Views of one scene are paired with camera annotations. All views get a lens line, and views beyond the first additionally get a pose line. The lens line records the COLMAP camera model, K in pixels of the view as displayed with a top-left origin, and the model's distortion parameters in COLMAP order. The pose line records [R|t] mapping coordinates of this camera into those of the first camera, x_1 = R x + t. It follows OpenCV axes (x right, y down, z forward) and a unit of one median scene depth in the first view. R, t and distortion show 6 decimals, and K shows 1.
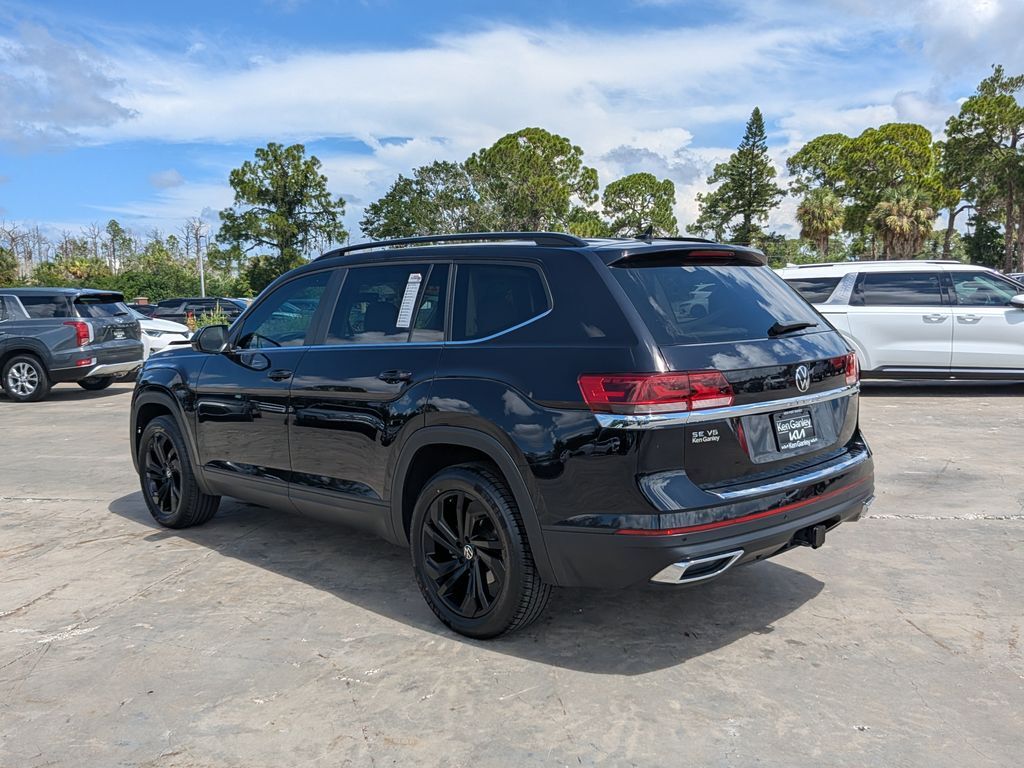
lens RADIAL K [[978.8, 0, 512.1], [0, 978.8, 386.5], [0, 0, 1]] dist [-0.017891, -0.025136]
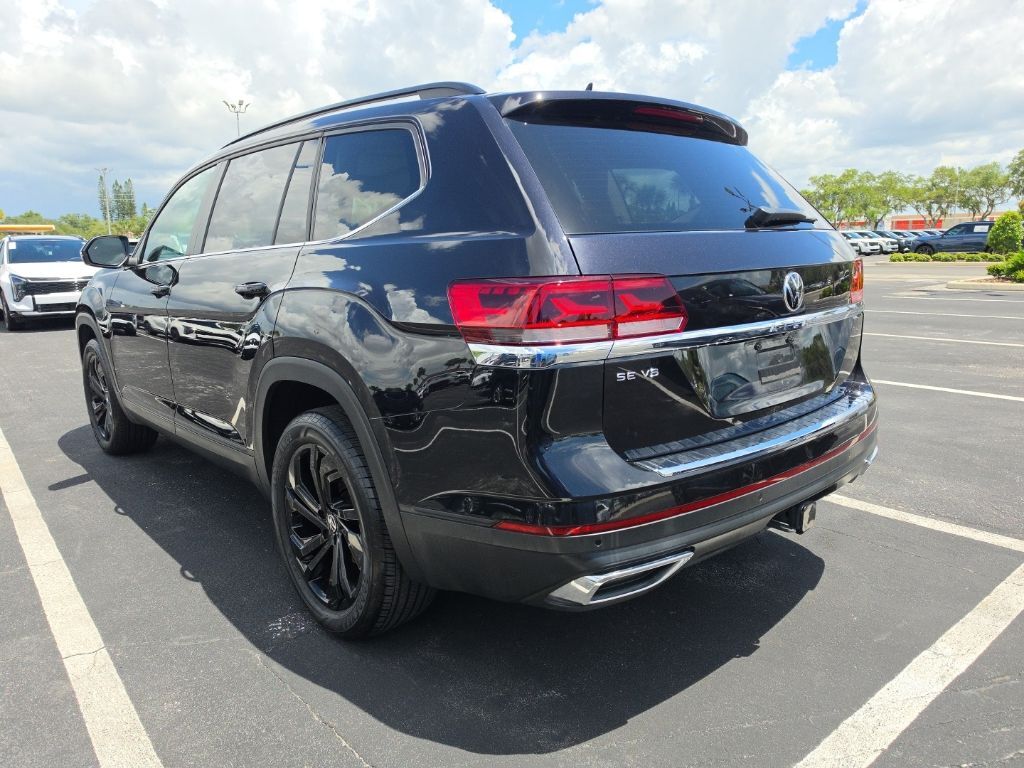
lens RADIAL K [[736.3, 0, 515.8], [0, 736.3, 387.0], [0, 0, 1]] dist [0.004649, 0.001977]
pose [[0.999075, 0.010831, -0.041606, 0.135022], [-0.006687, 0.995115, 0.098498, 0.009043], [0.042469, -0.098129, 0.994267, 0.509327]]
